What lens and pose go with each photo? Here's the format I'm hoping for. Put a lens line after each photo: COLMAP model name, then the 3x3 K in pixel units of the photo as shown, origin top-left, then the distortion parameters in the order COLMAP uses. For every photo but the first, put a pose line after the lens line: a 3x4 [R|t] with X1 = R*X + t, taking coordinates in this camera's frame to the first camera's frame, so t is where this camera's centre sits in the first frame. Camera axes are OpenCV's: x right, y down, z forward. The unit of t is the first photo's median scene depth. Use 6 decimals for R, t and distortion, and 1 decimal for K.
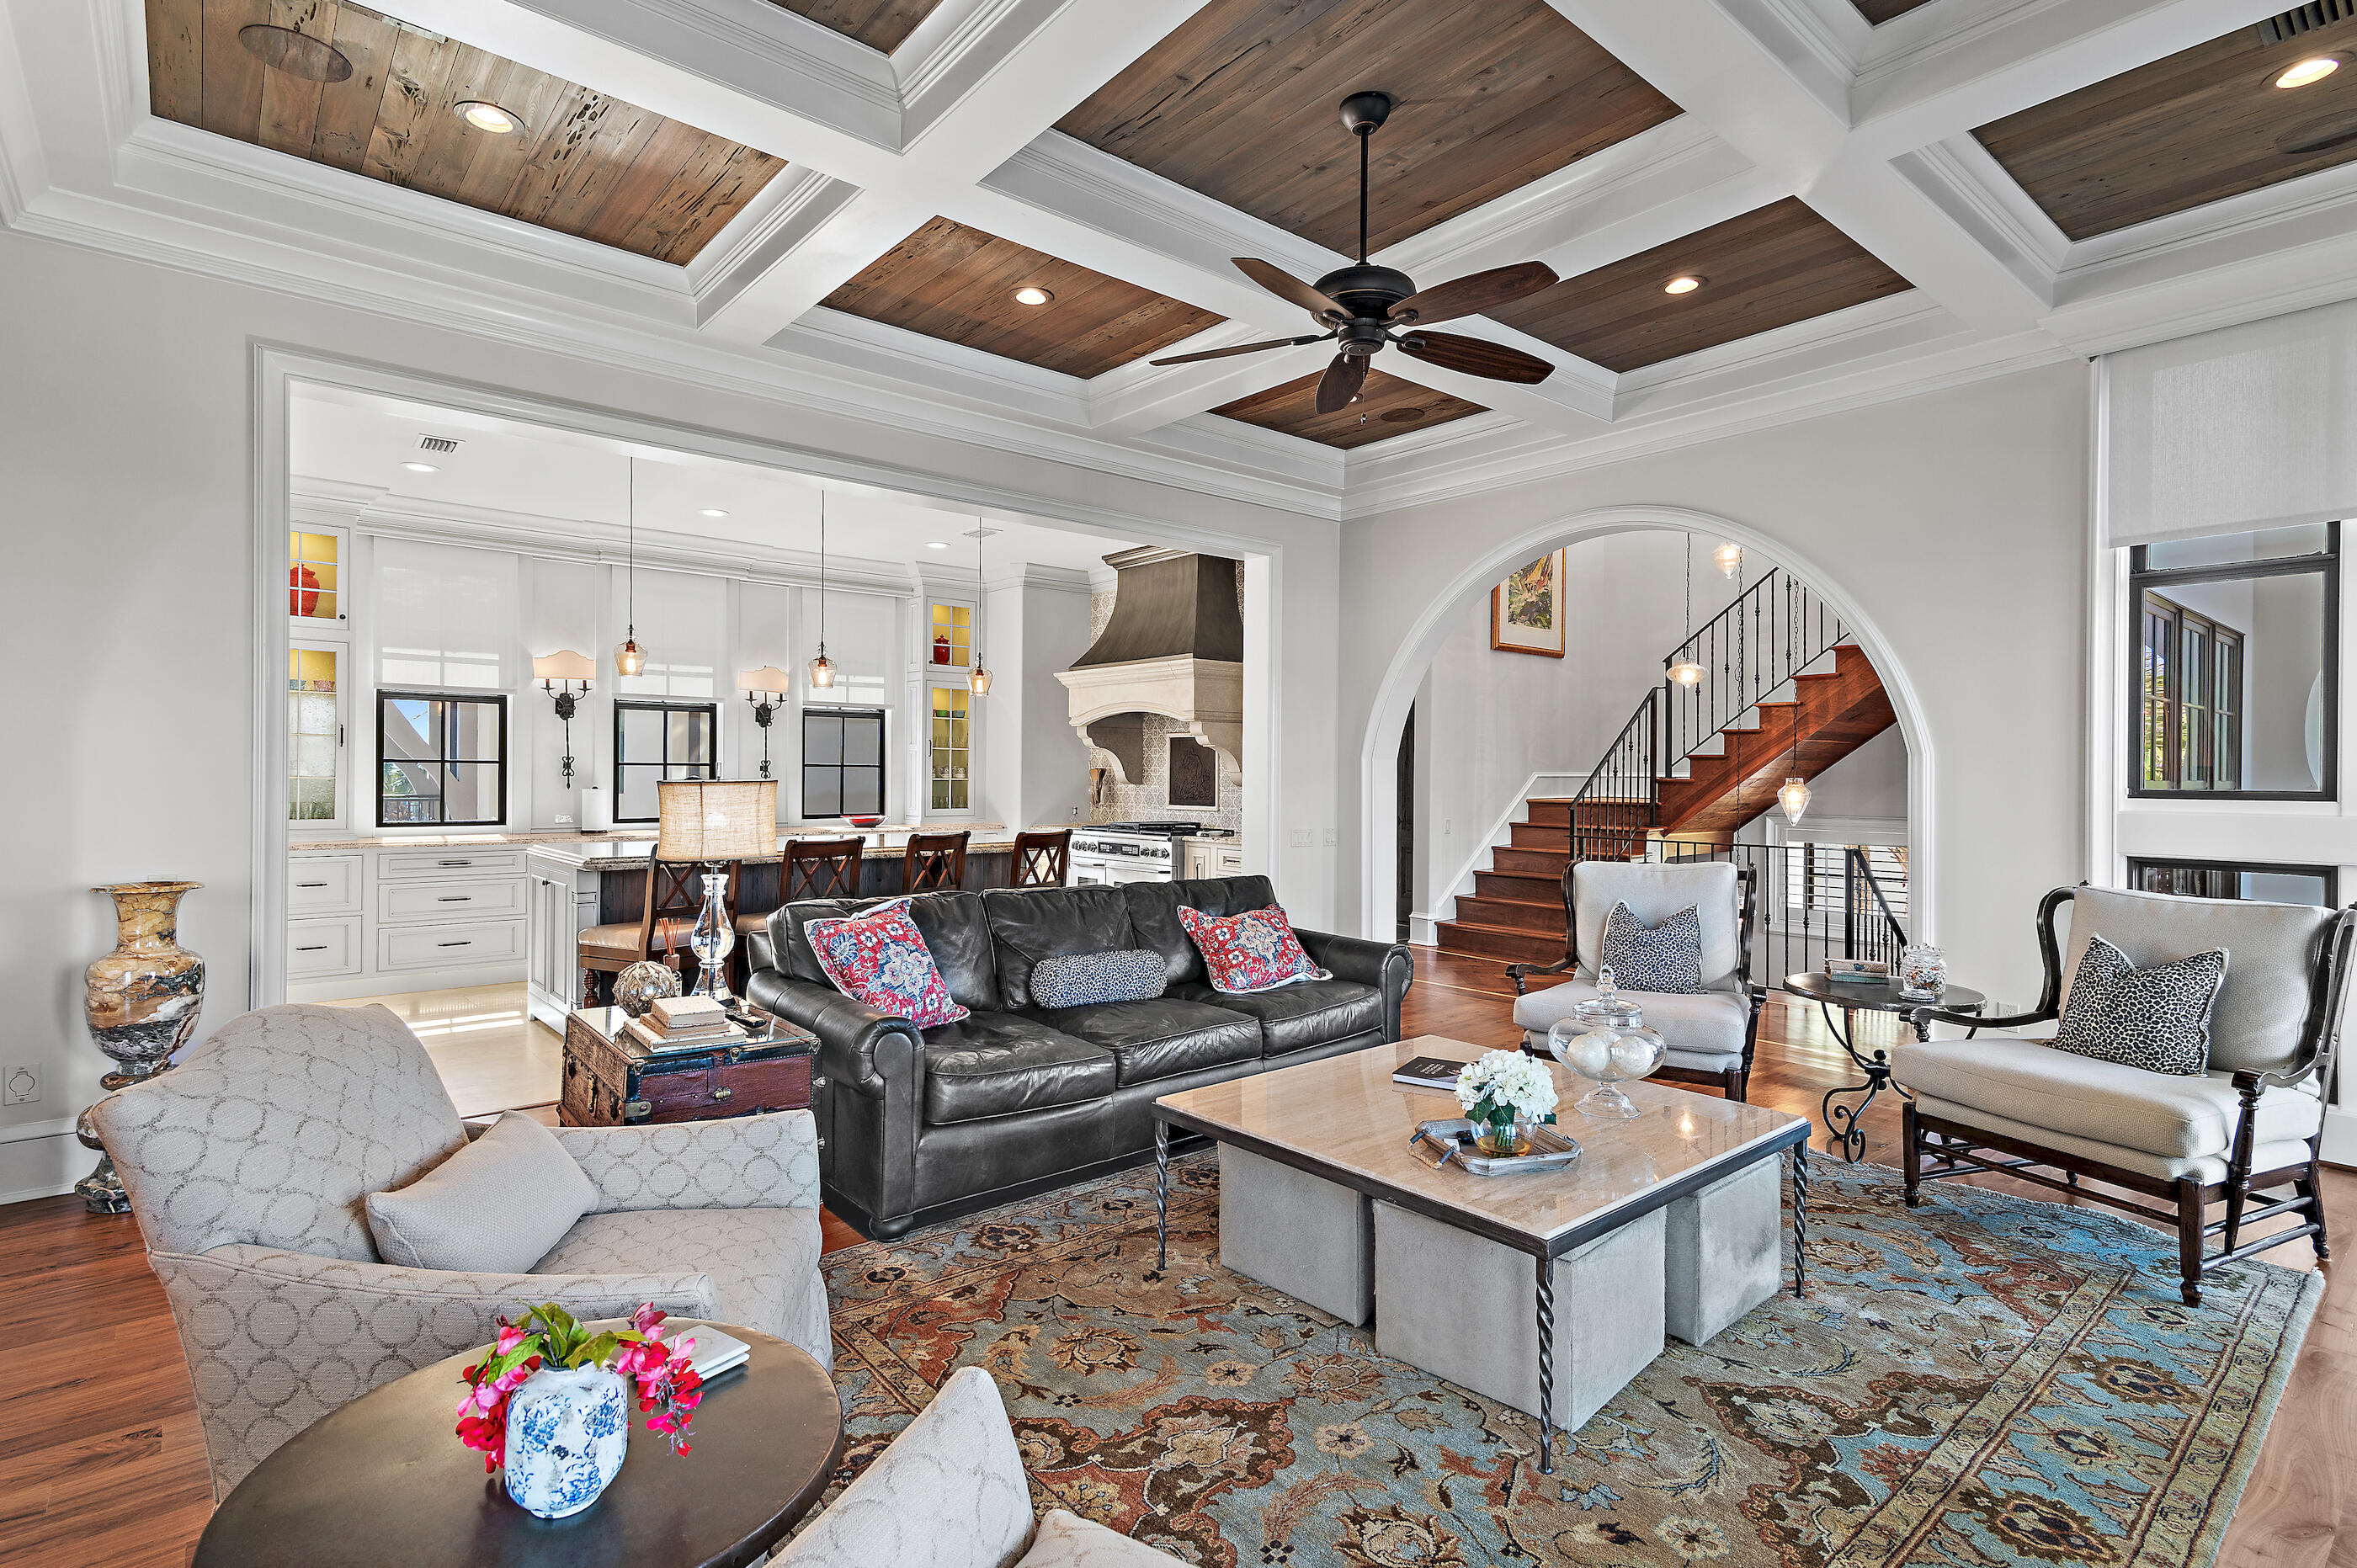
lens RADIAL K [[1156.2, 0, 1172.0], [0, 1156.2, 787.2], [0, 0, 1]] dist [-0.019664, 0.000096]
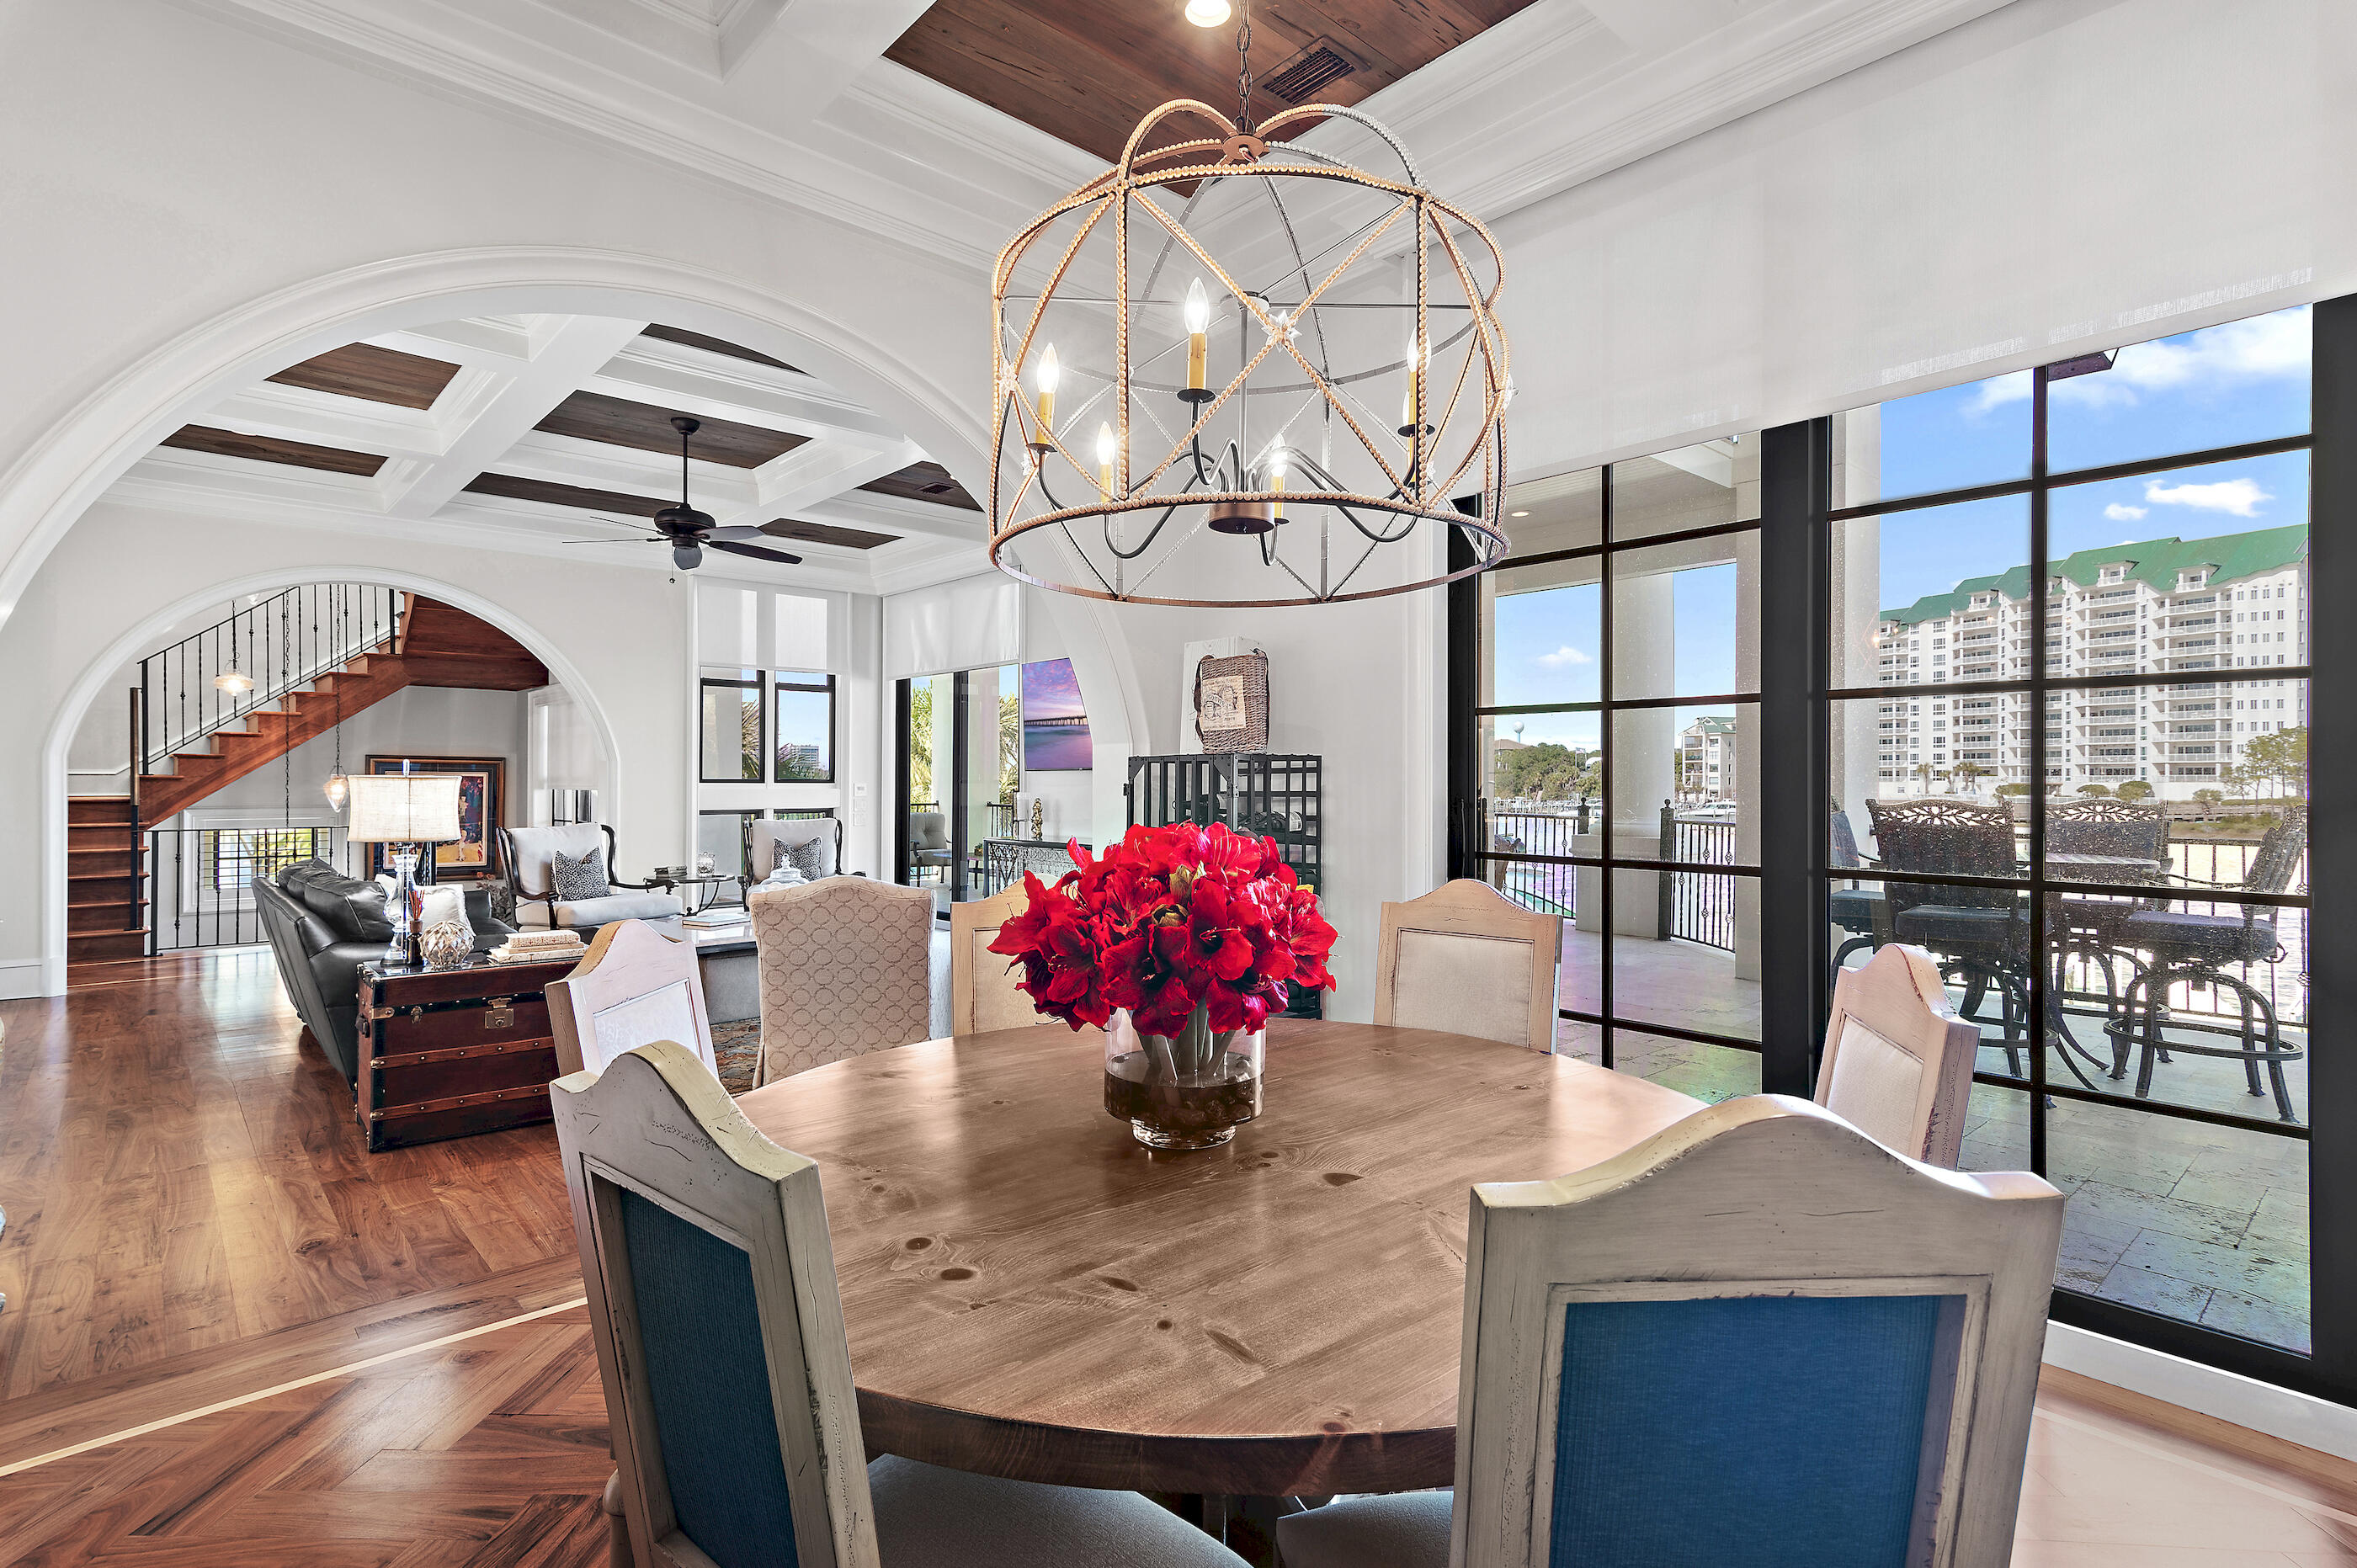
lens RADIAL K [[1136.4, 0, 1171.4], [0, 1136.4, 784.9], [0, 0, 1]] dist [0.018373, -0.000817]
pose [[-0.044094, -0.006249, 0.999008, -1.491914], [0.008989, 0.999937, 0.006652, 0.006515], [-0.998987, 0.009273, -0.044035, 0.241760]]
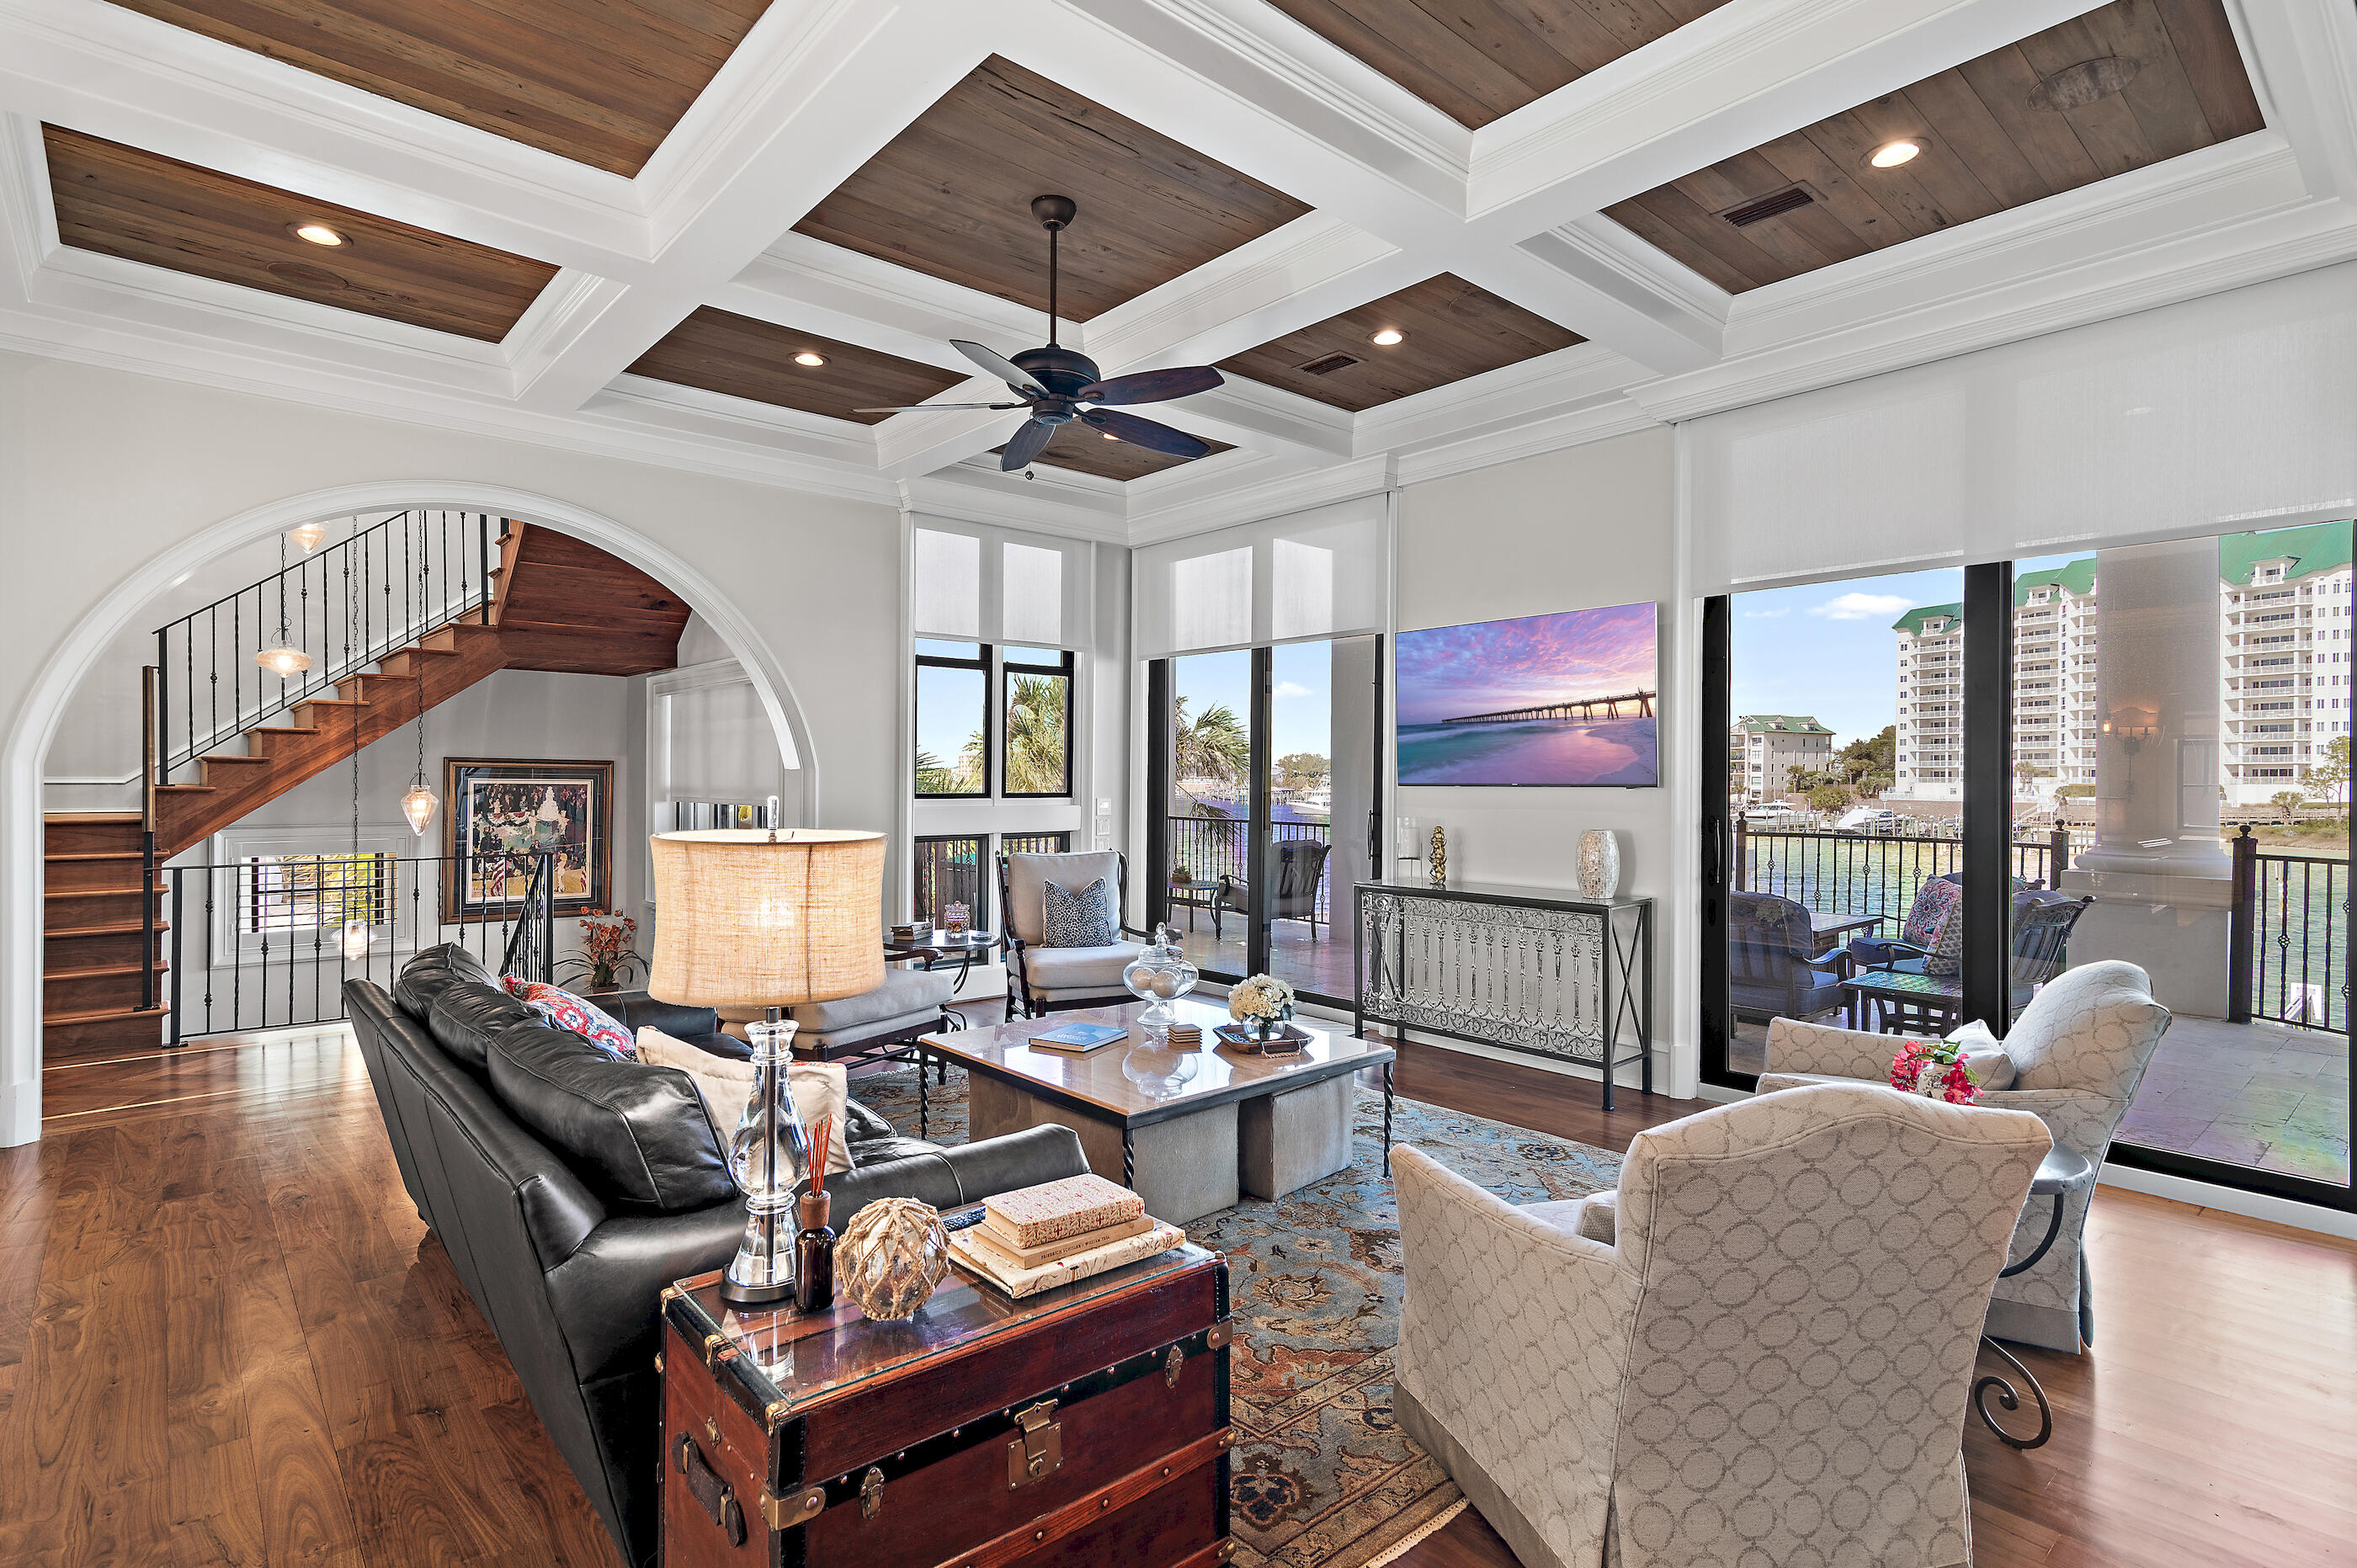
lens RADIAL K [[1147.3, 0, 1171.1], [0, 1147.3, 789.8], [0, 0, 1]] dist [0.019009, 0.000030]
pose [[-0.029526, -0.012304, 0.999488, -0.827666], [0.005965, 0.999904, 0.012486, -0.023808], [-0.999546, 0.006330, -0.029450, 0.779865]]
